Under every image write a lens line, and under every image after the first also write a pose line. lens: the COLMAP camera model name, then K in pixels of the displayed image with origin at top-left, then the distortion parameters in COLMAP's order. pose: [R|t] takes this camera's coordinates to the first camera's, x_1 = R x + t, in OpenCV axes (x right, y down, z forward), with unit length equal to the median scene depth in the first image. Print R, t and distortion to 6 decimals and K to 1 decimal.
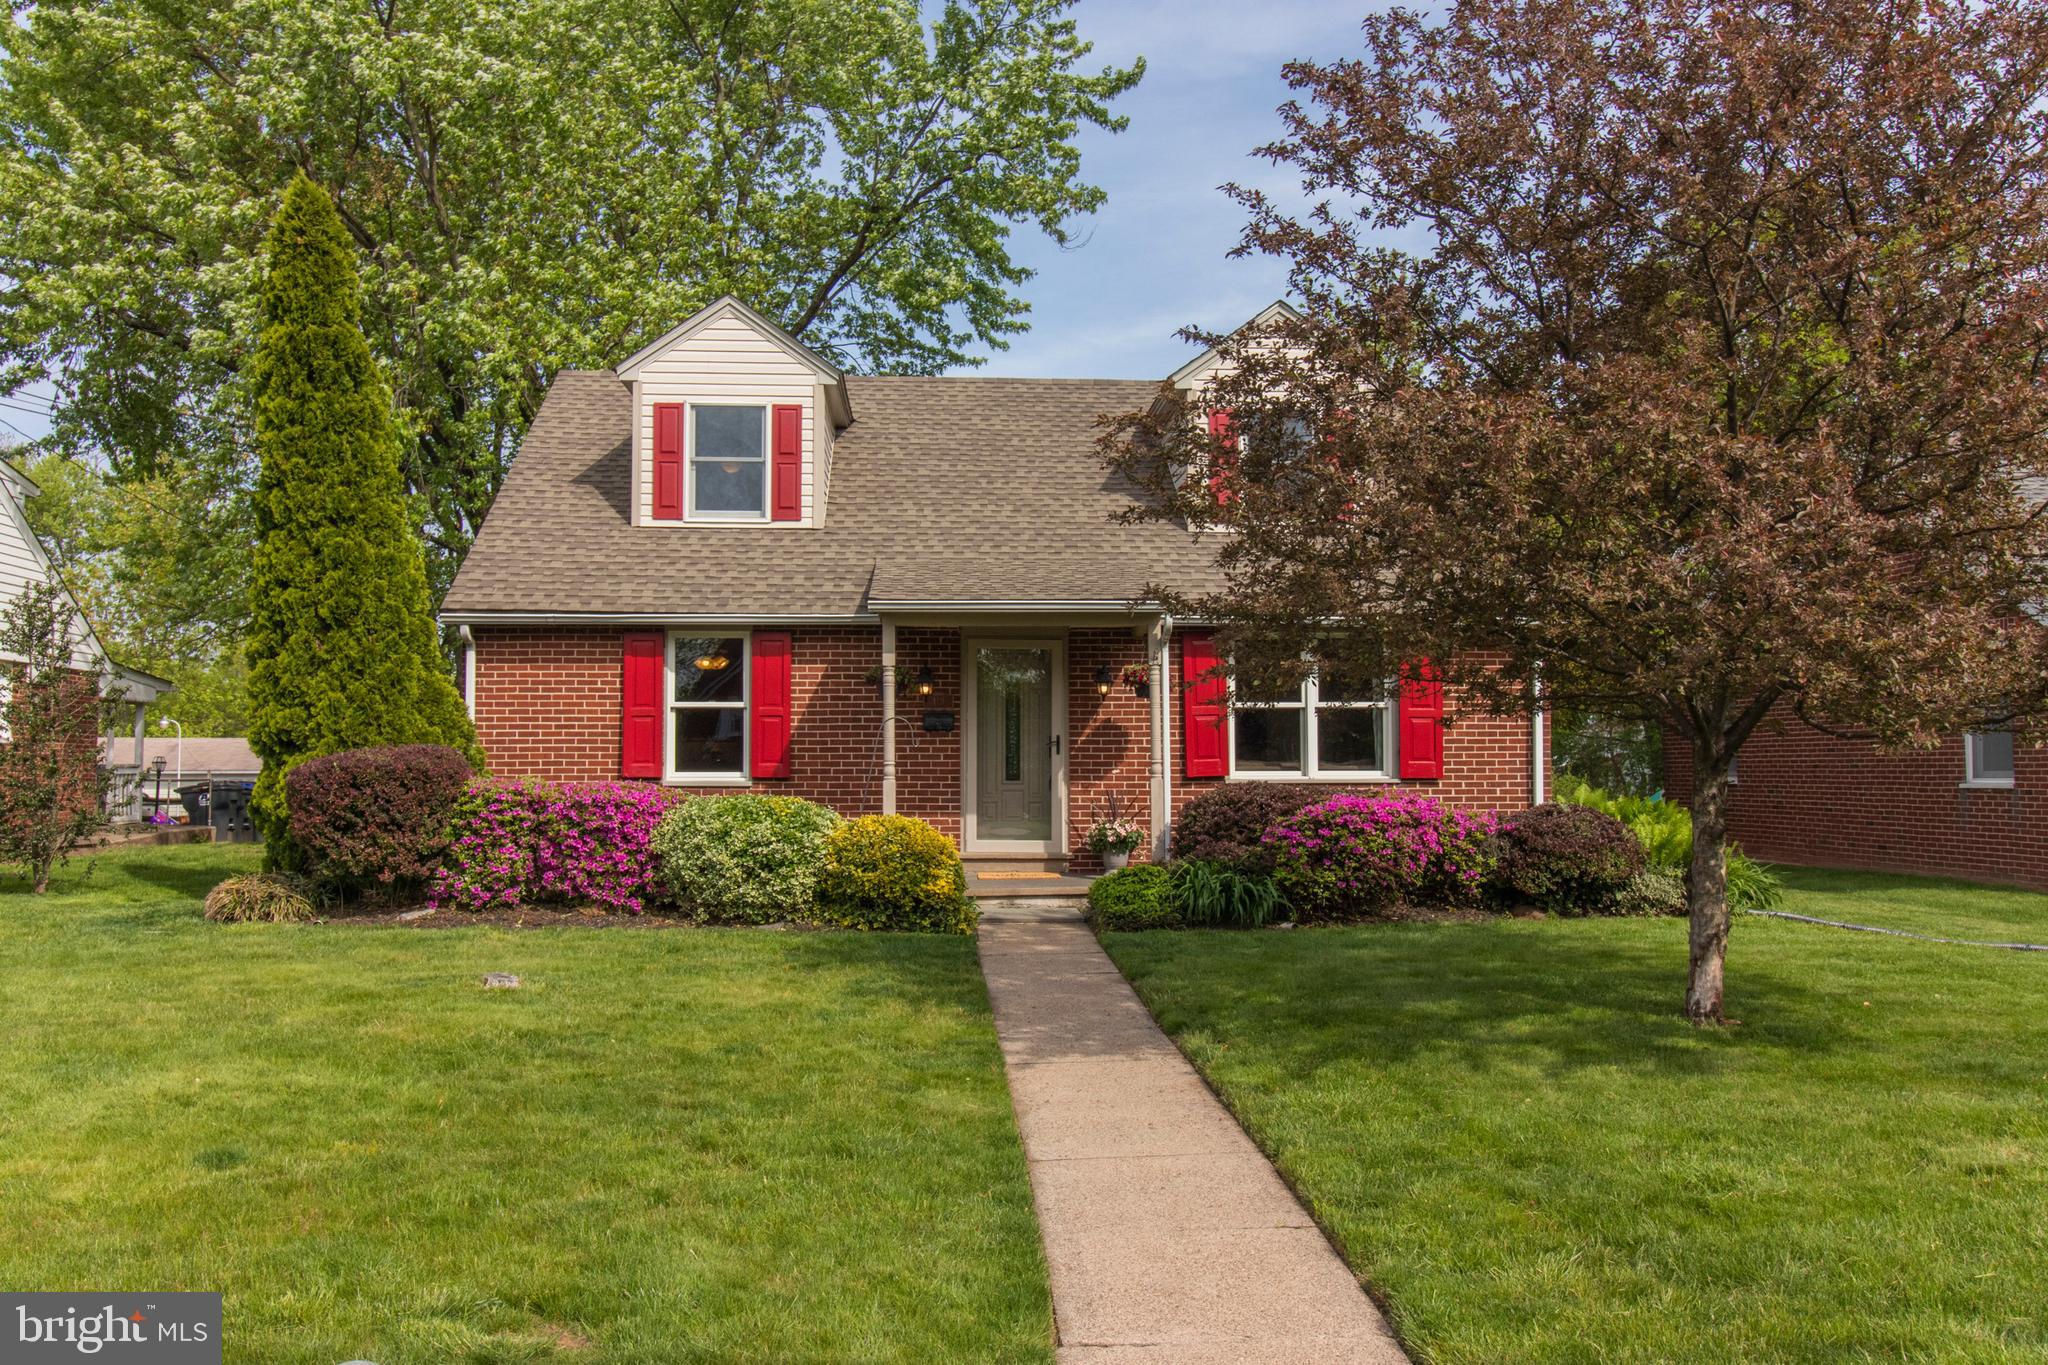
lens RADIAL K [[1591.4, 0, 1021.7], [0, 1591.4, 628.8], [0, 0, 1]] dist [-0.007679, 0.000233]
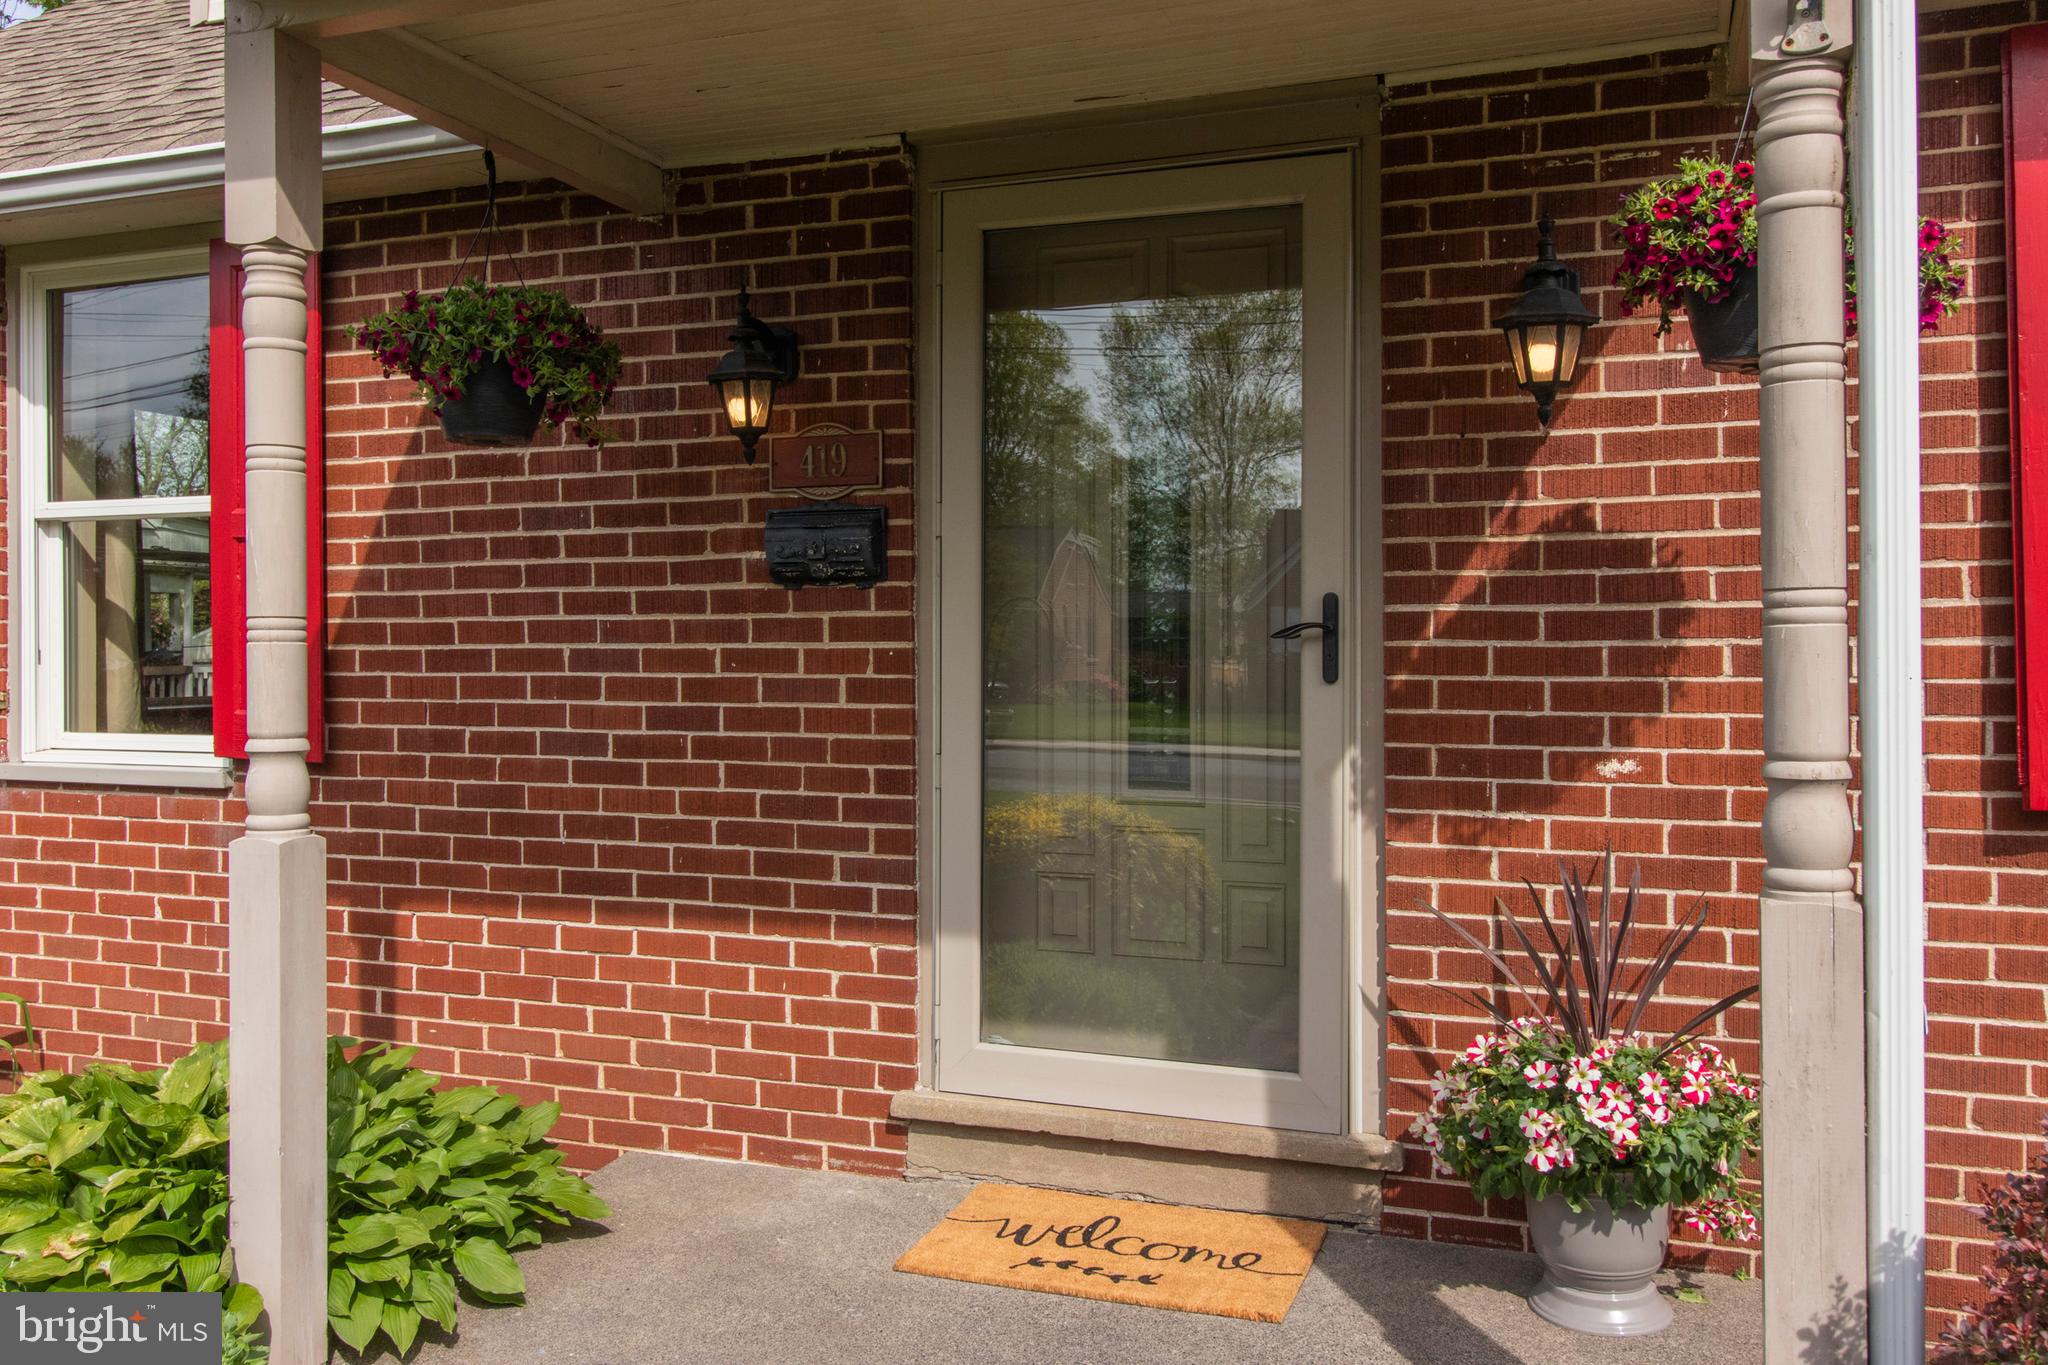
lens RADIAL K [[1591.4, 0, 1021.7], [0, 1591.4, 628.8], [0, 0, 1]] dist [-0.007679, 0.000233]
pose [[0.909477, -0.004168, -0.415734, 0.074789], [0.041560, 0.995853, 0.080935, 0.052547], [0.413673, -0.090886, 0.905878, 0.789907]]
